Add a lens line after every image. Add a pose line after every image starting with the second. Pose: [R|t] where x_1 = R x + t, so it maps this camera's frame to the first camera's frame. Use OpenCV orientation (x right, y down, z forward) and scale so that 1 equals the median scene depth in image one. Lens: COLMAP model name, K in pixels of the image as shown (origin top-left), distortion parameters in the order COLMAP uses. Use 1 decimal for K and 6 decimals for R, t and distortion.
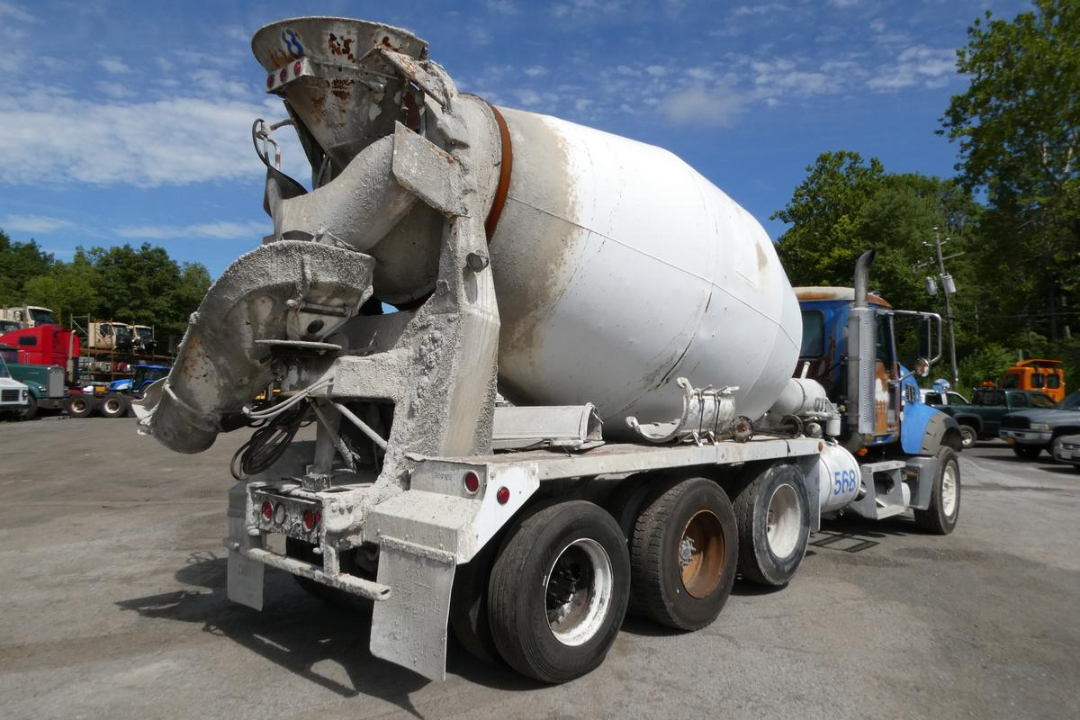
lens RADIAL K [[771.8, 0, 545.8], [0, 771.8, 357.0], [0, 0, 1]] dist [-0.004531, 0.008616]
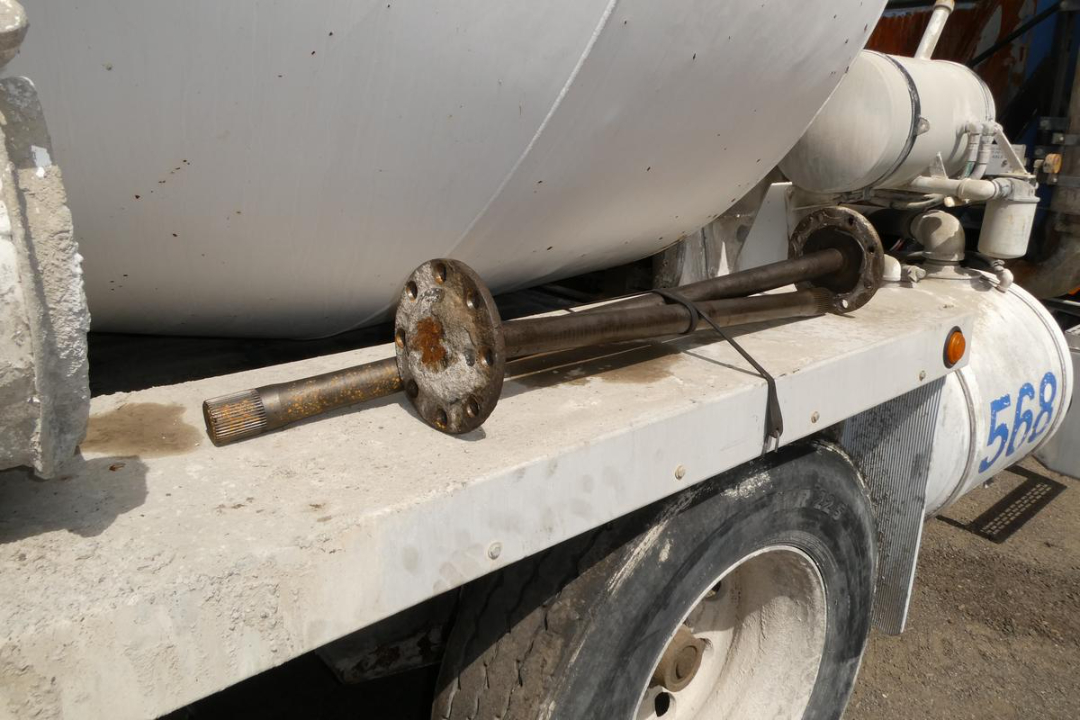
lens RADIAL K [[771.8, 0, 545.8], [0, 771.8, 357.0], [0, 0, 1]] dist [-0.004531, 0.008616]
pose [[0.991874, 0.018561, -0.125860, 0.277440], [0.024098, 0.943980, 0.329121, 0.041670], [0.124918, -0.329480, 0.935862, 0.806479]]
